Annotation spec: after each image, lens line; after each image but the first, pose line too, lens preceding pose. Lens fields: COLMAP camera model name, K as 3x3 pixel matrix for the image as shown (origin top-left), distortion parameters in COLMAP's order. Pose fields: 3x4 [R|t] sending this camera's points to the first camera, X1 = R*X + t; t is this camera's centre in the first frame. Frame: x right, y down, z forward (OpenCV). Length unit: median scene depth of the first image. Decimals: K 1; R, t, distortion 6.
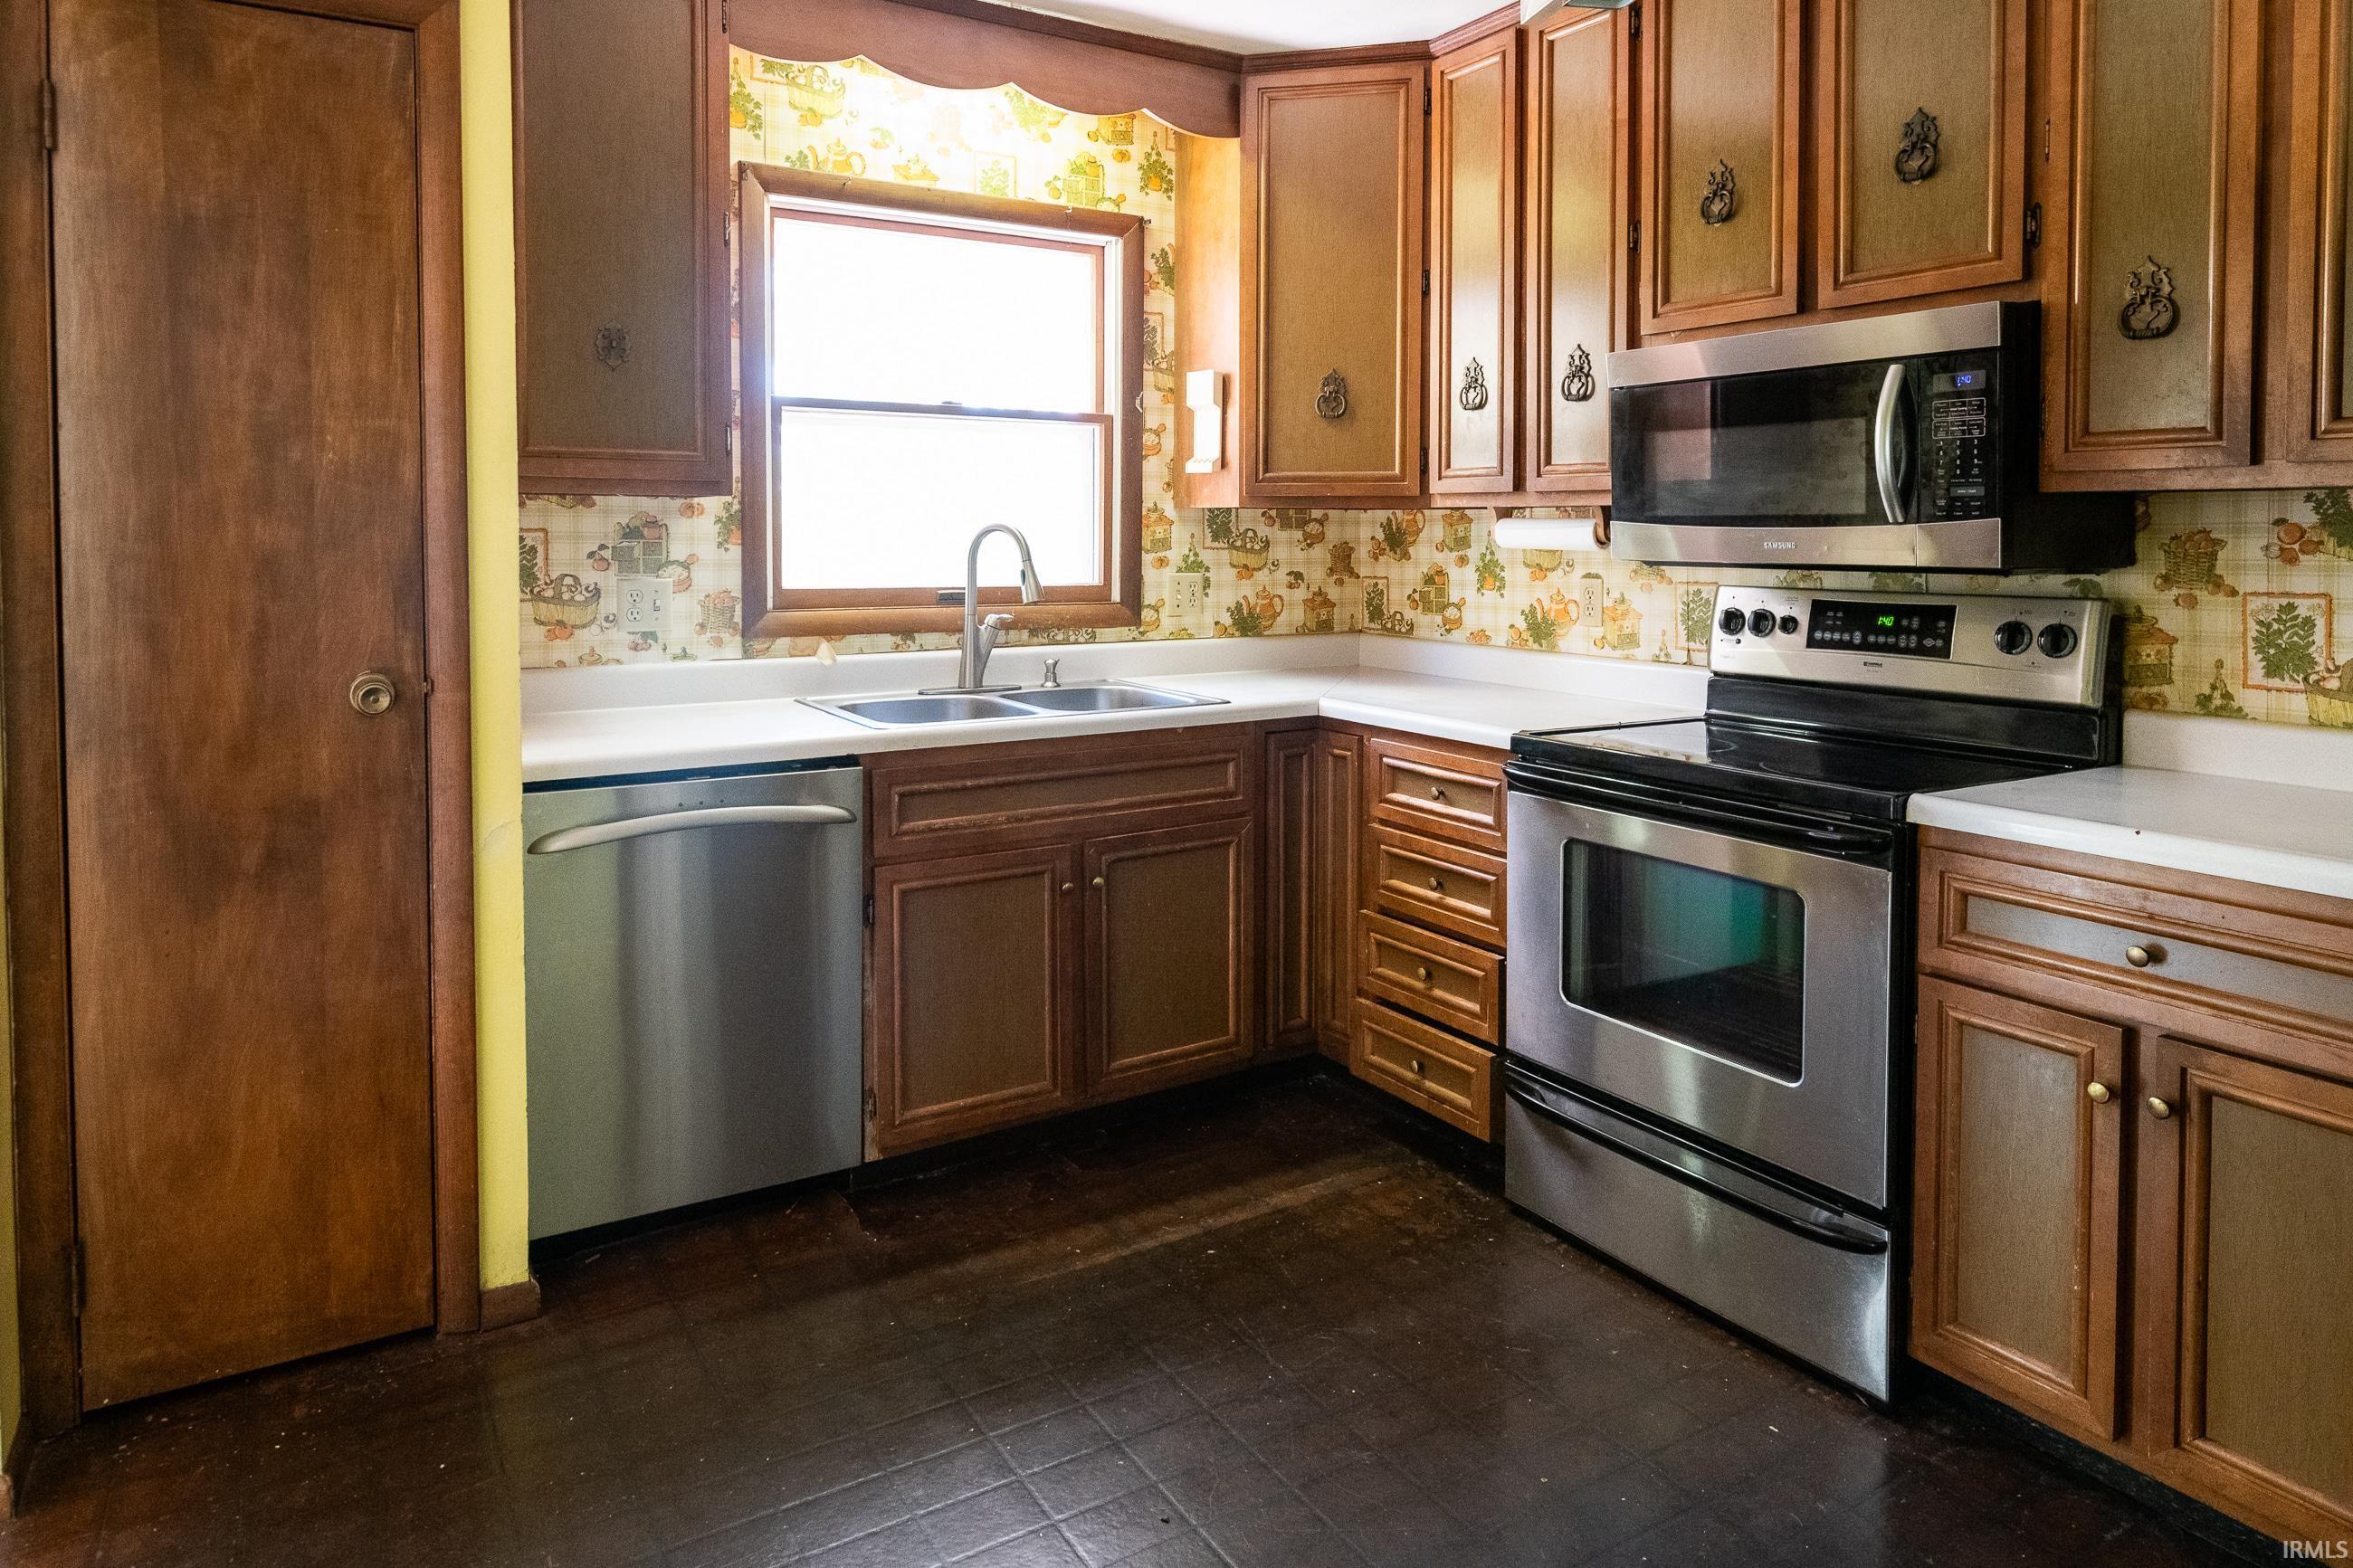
lens RADIAL K [[1446.7, 0, 1169.2], [0, 1446.7, 637.0], [0, 0, 1]] dist [0.001650, -0.001271]
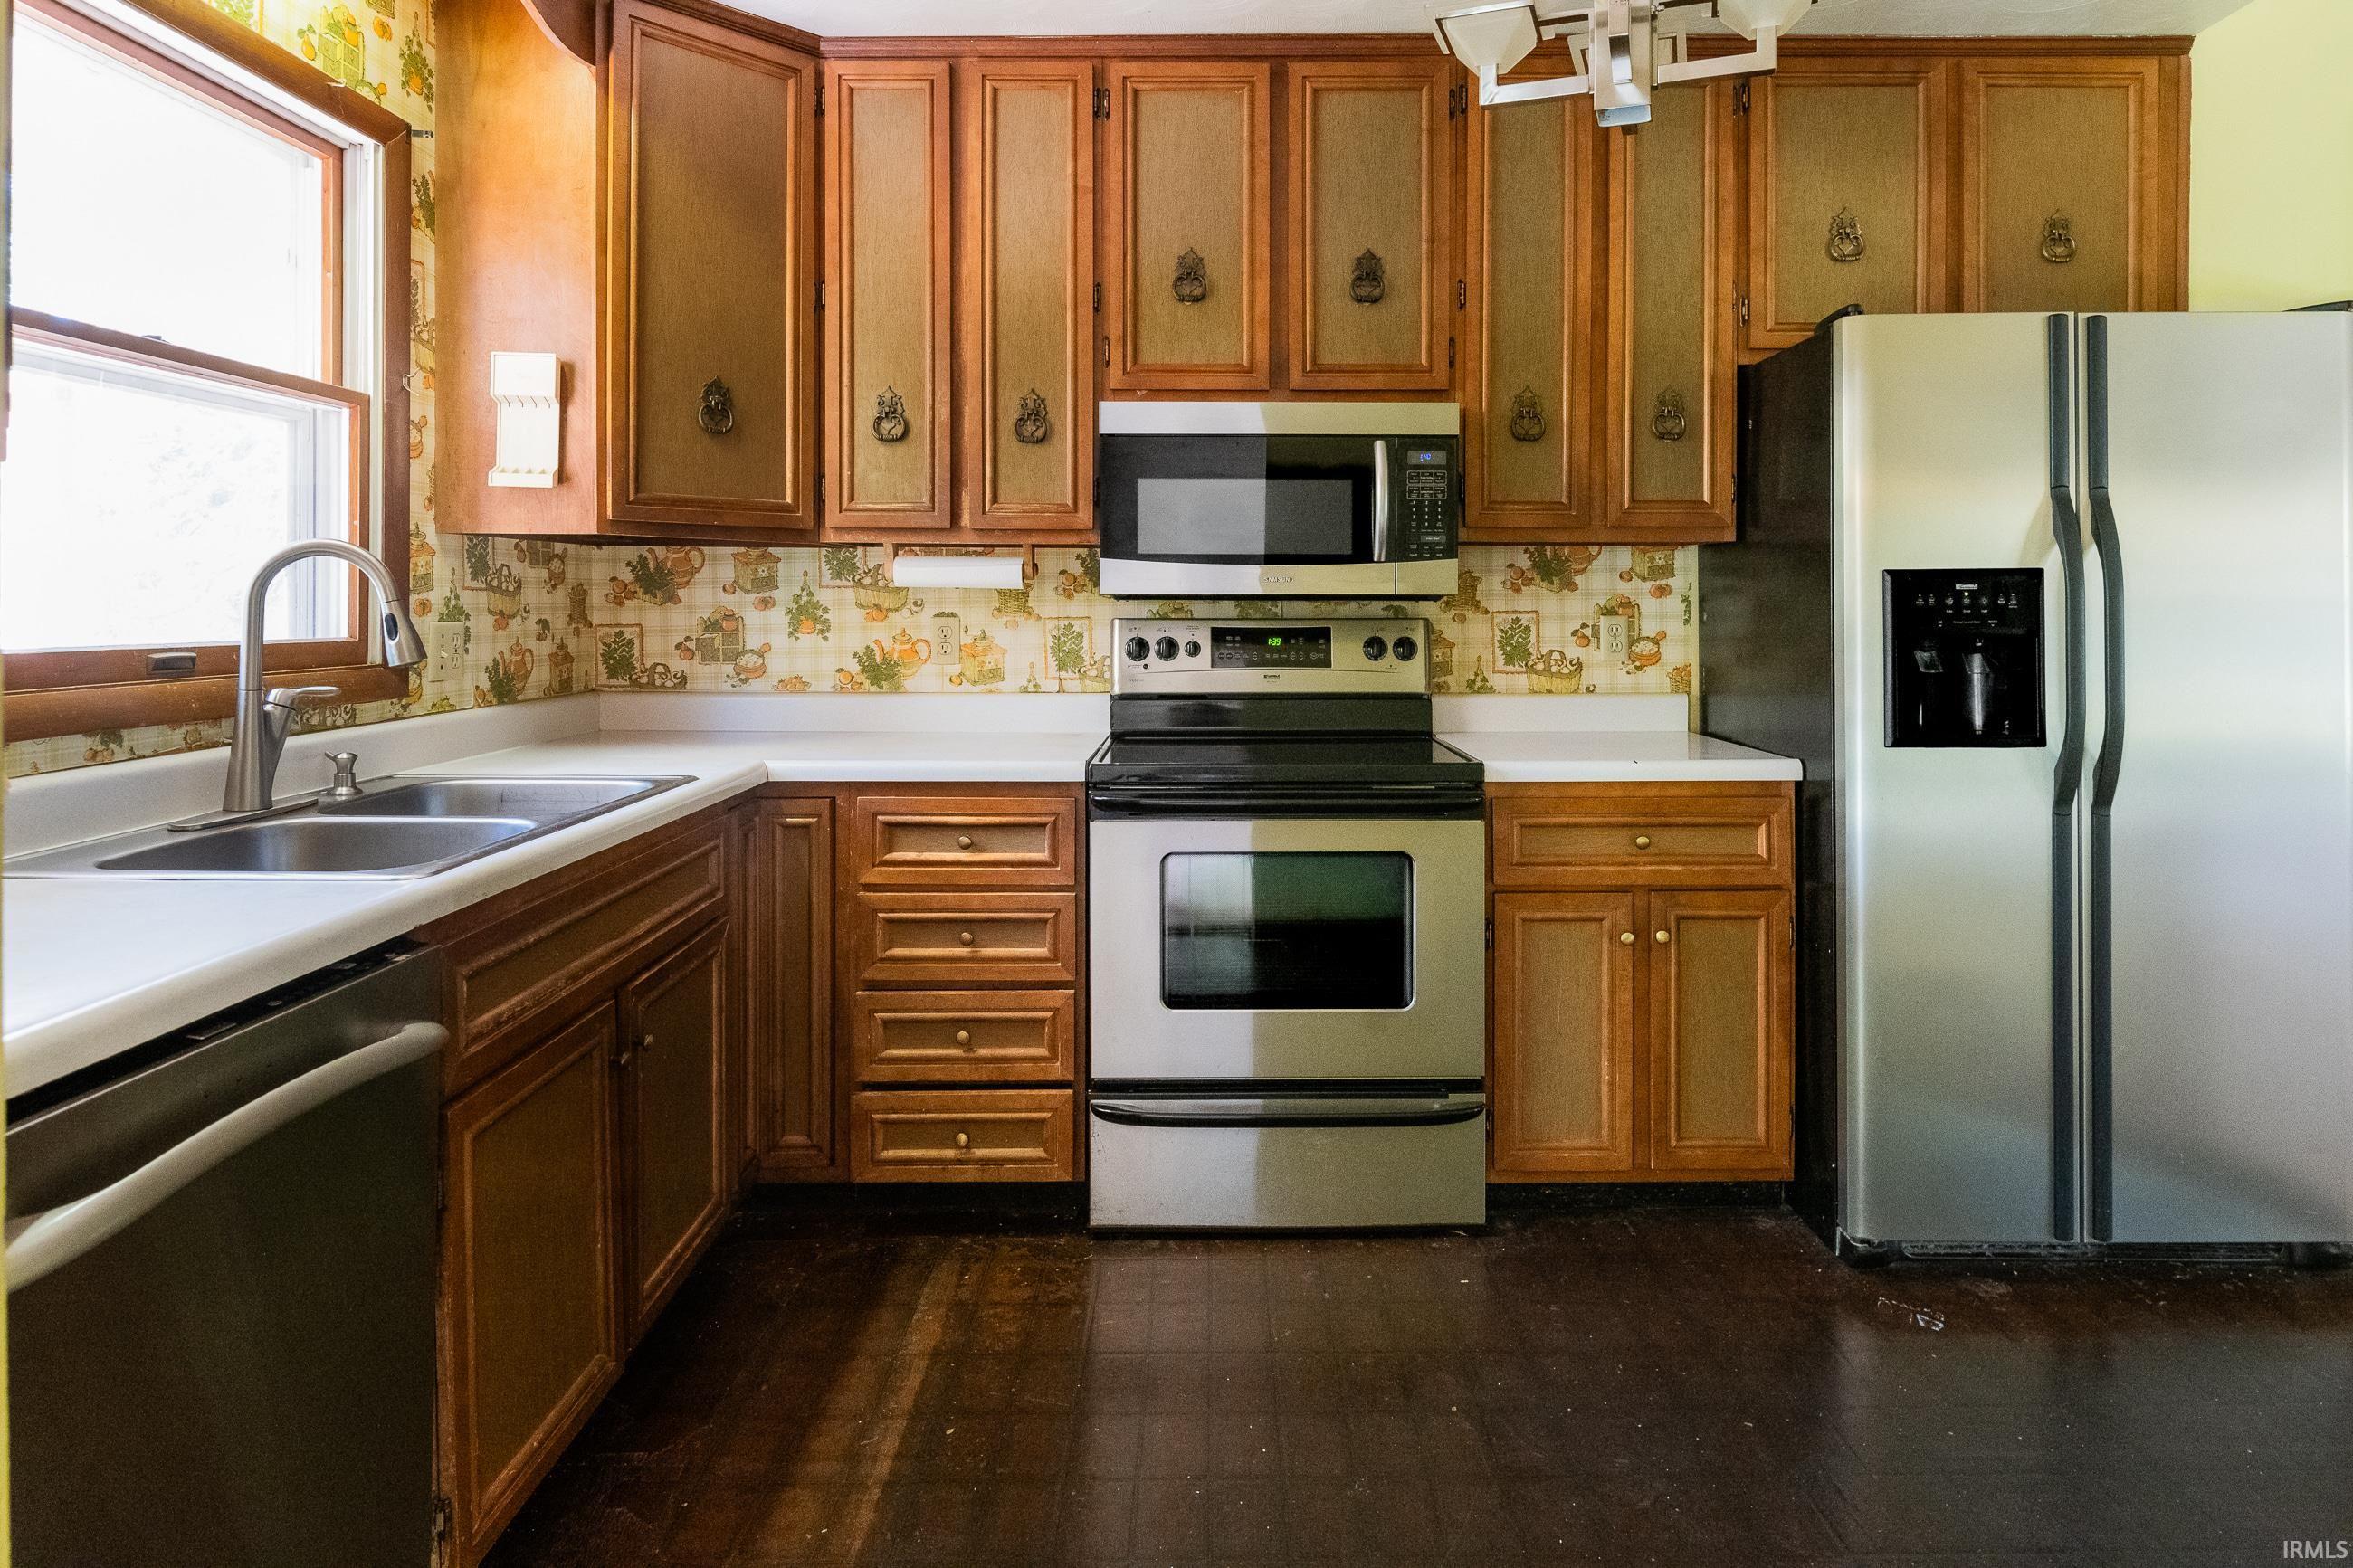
lens RADIAL K [[1294.1, 0, 1237.7], [0, 1294.1, 645.1], [0, 0, 1]] dist [-0.004185, -0.002265]
pose [[0.507303, -0.032480, 0.861155, -0.425563], [0.062628, 0.998037, 0.000749, -0.009357], [-0.859489, 0.053553, 0.508341, 0.389628]]
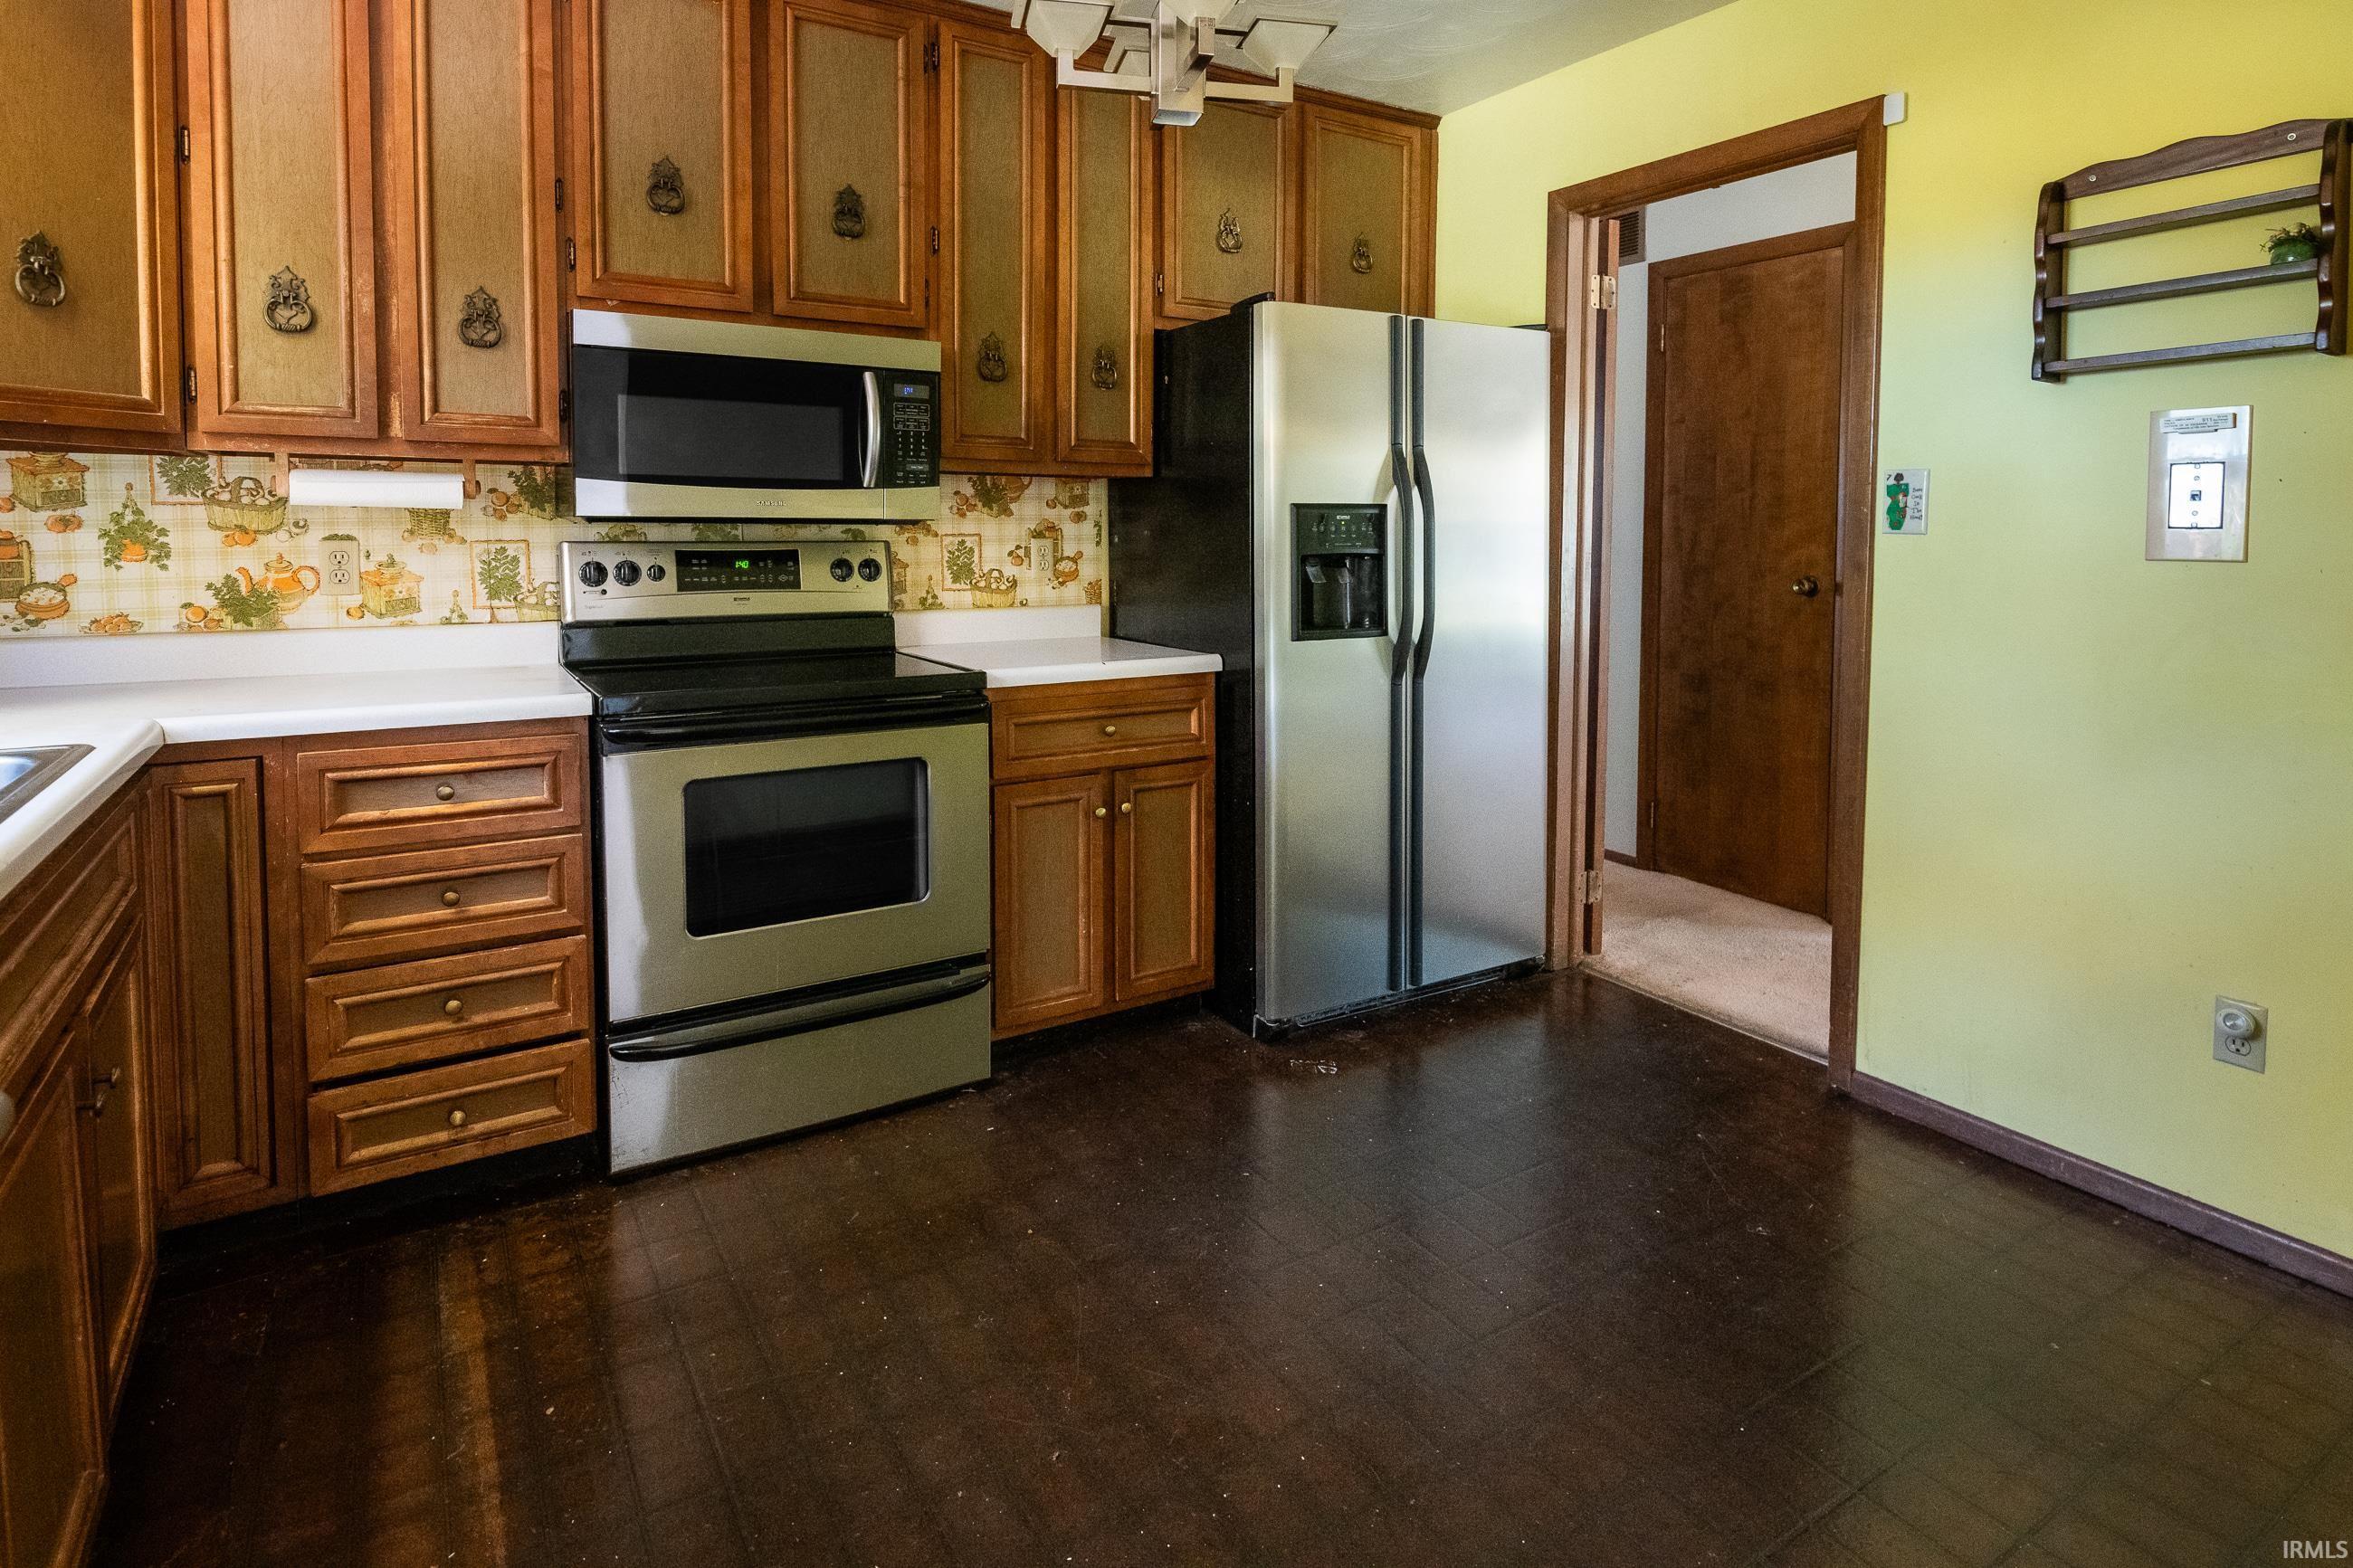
lens RADIAL K [[1206.3, 0, 1176.2], [0, 1206.3, 615.3], [0, 0, 1]] dist [0.000345, -0.007221]
pose [[-0.012395, -0.079360, 0.996769, -0.489610], [0.063804, 0.994751, 0.079993, -0.023247], [-0.997885, 0.064589, -0.007267, 0.541703]]
